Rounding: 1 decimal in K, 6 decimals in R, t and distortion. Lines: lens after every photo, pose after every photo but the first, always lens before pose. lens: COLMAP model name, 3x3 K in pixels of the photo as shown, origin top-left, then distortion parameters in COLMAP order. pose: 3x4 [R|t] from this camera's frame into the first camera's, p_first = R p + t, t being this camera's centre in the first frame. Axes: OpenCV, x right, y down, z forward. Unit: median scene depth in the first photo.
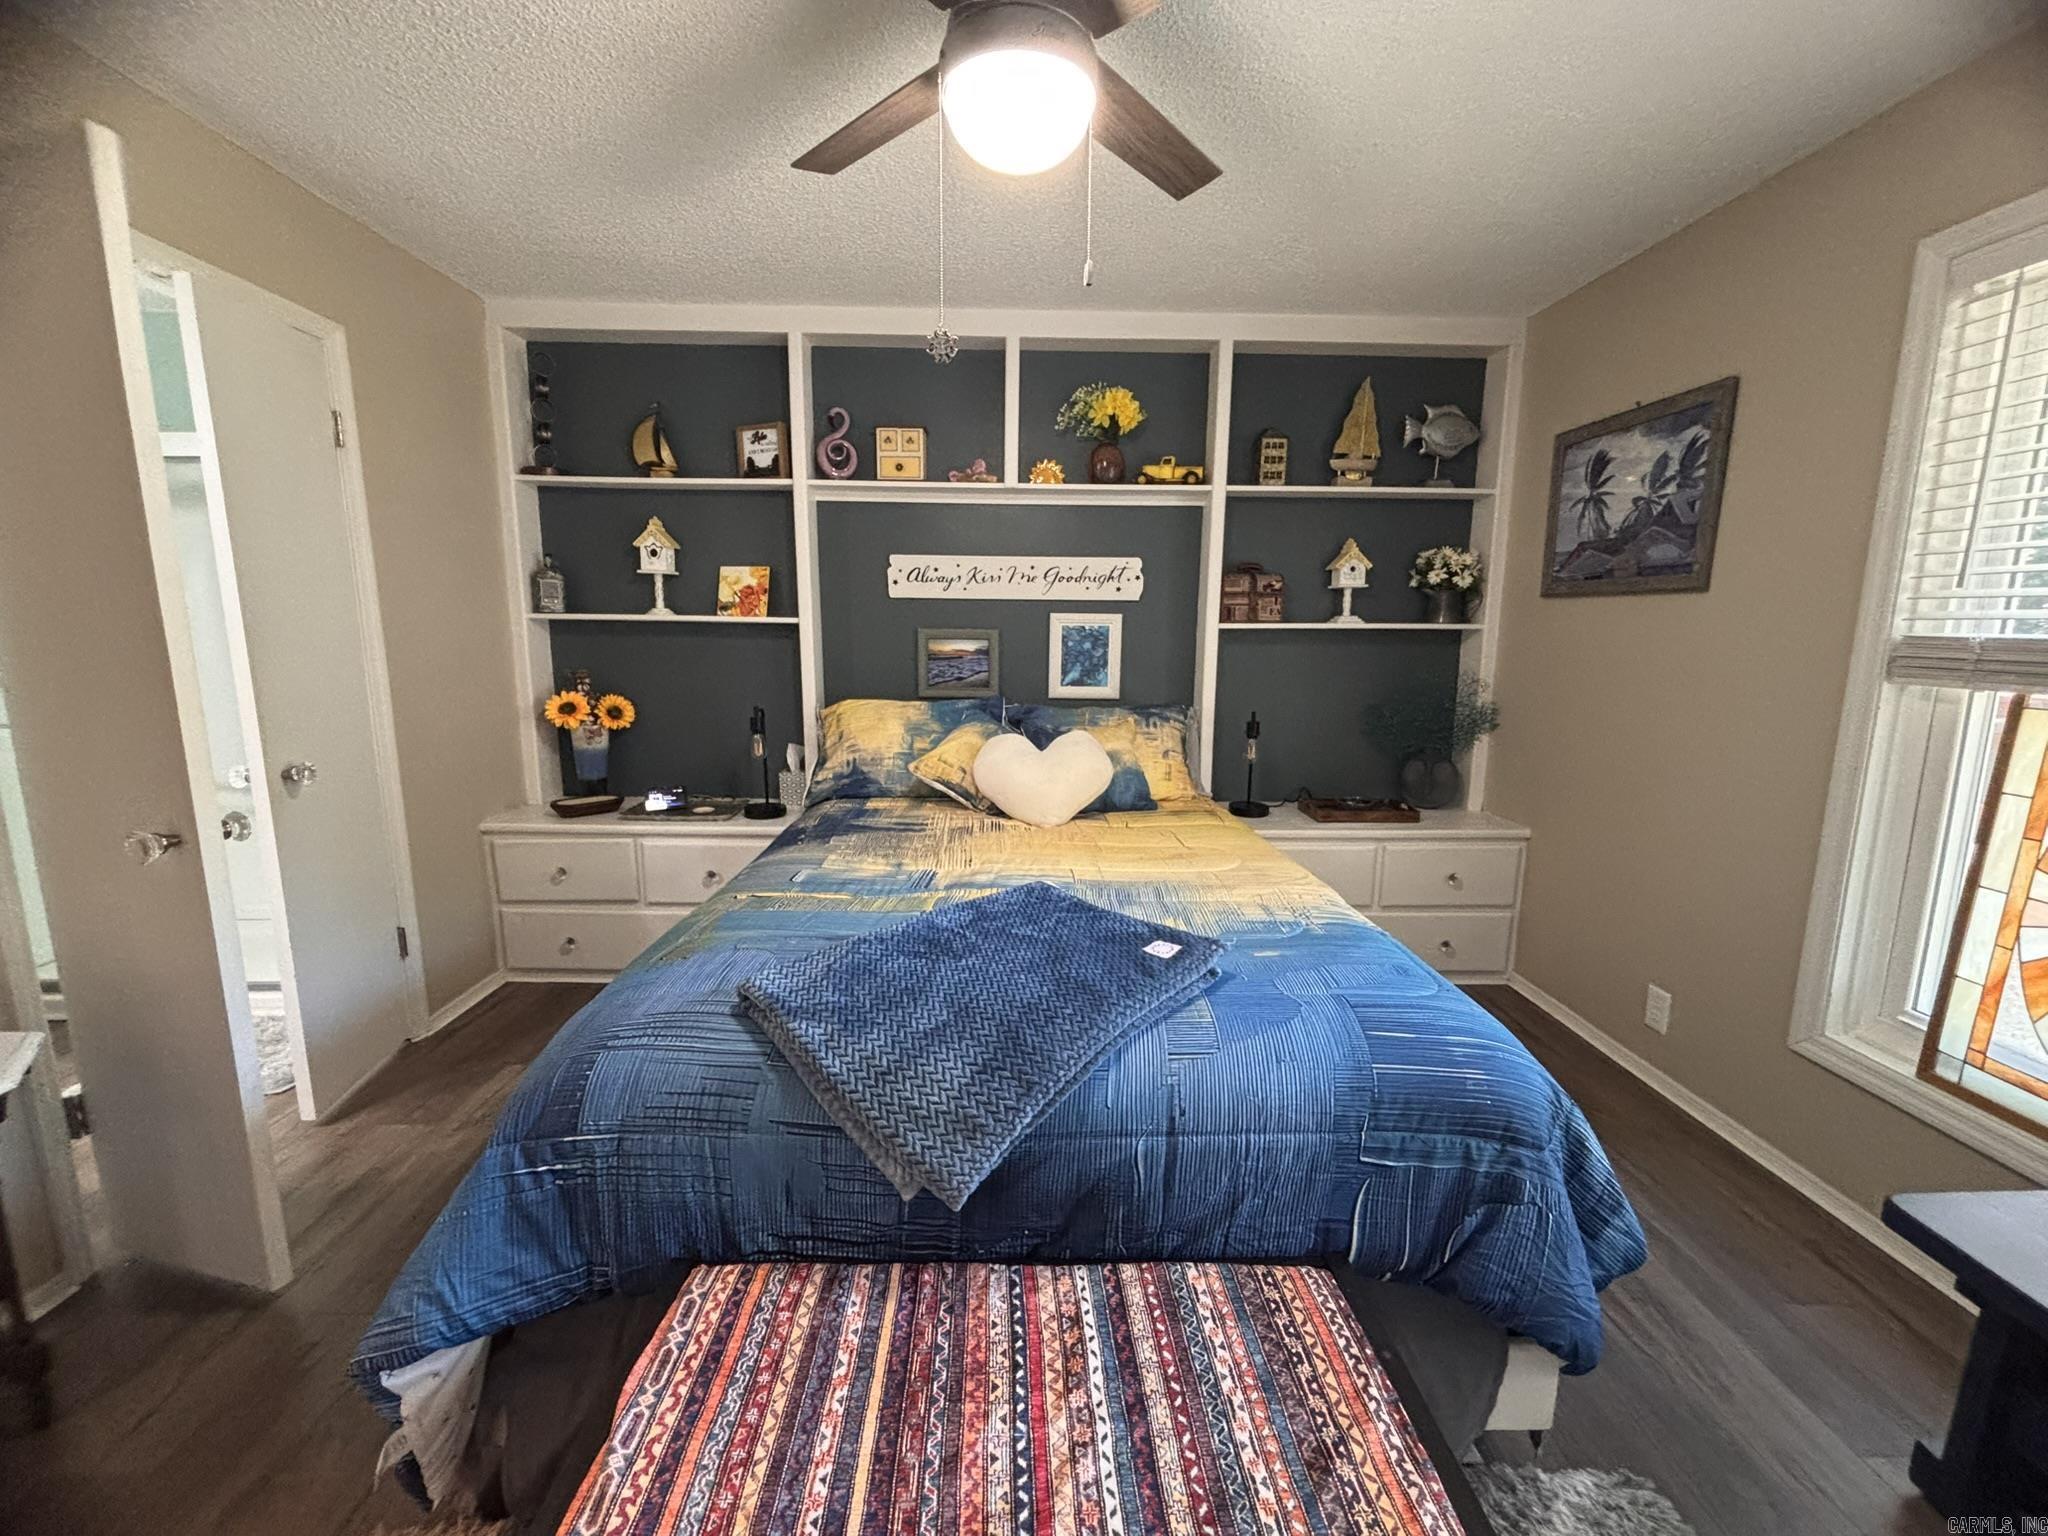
lens RADIAL K [[834.8, 0, 1017.7], [0, 834.8, 765.4], [0, 0, 1]] dist [0.005056, -0.002883]
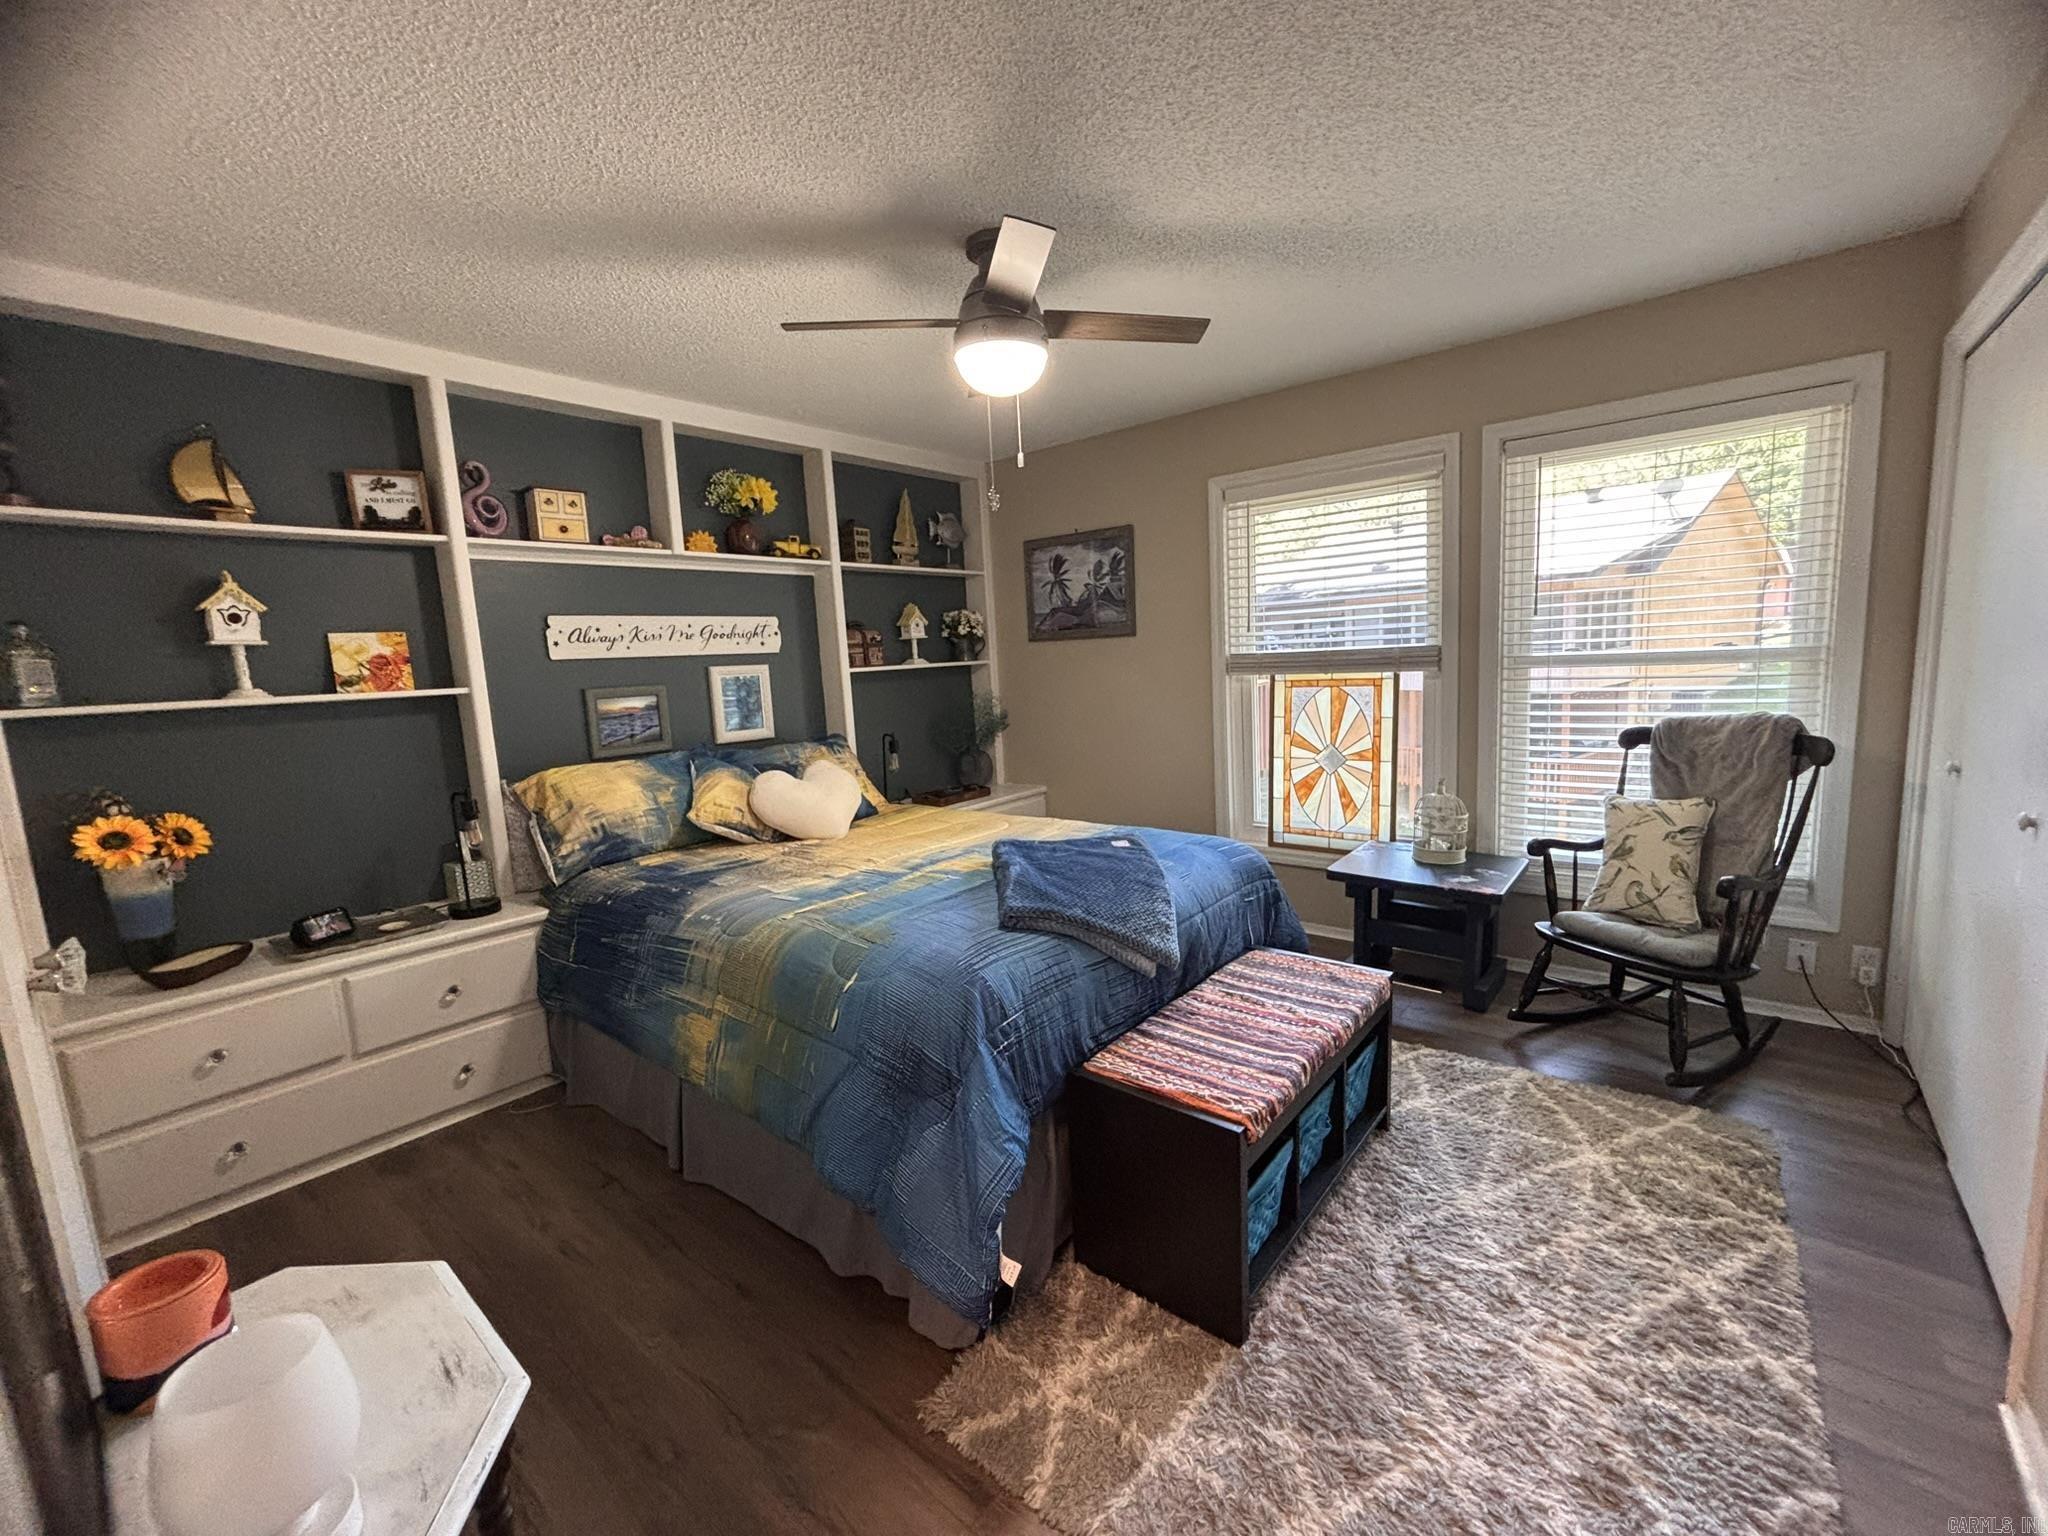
lens RADIAL K [[834.8, 0, 1014.0], [0, 834.8, 769.6], [0, 0, 1]] dist [0.005056, -0.002883]
pose [[0.658044, -0.143993, 0.739084, -0.563677], [0.179240, 0.983285, 0.031983, -0.014784], [-0.731335, 0.111427, 0.672854, -0.021041]]
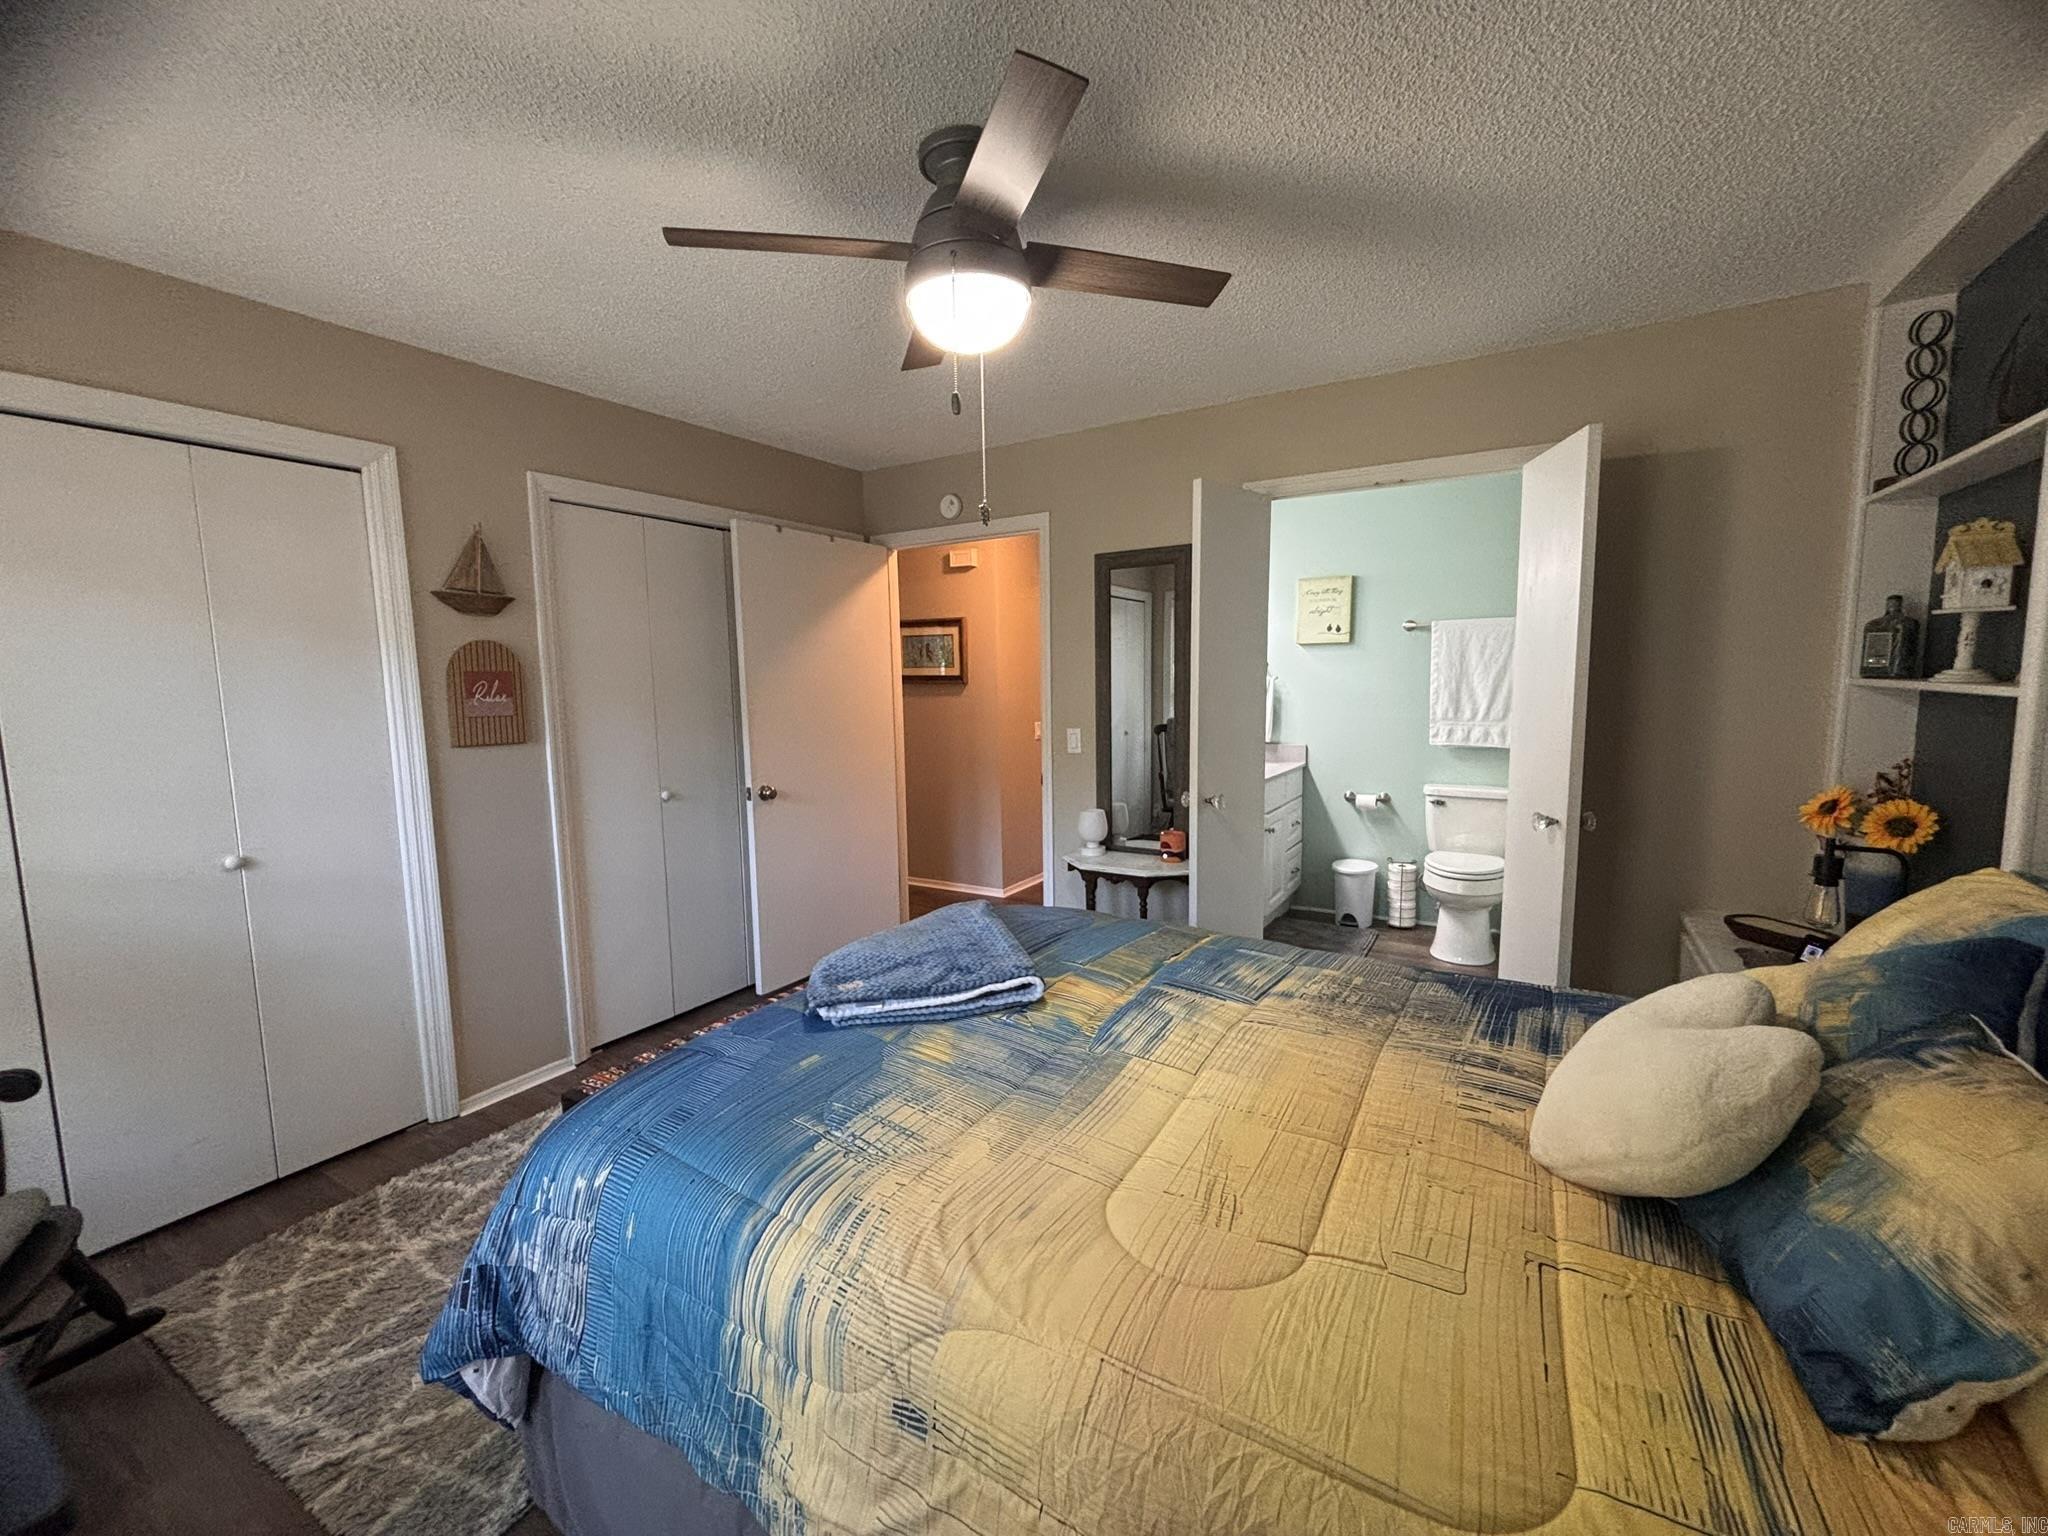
lens RADIAL K [[834.8, 0, 1019.7], [0, 834.8, 765.7], [0, 0, 1]] dist [0.005056, -0.002883]
pose [[-0.540884, 0.095022, -0.835712, 0.453626], [-0.124596, 0.973584, 0.191338, -0.154828], [0.831817, 0.207619, -0.514757, 0.782608]]
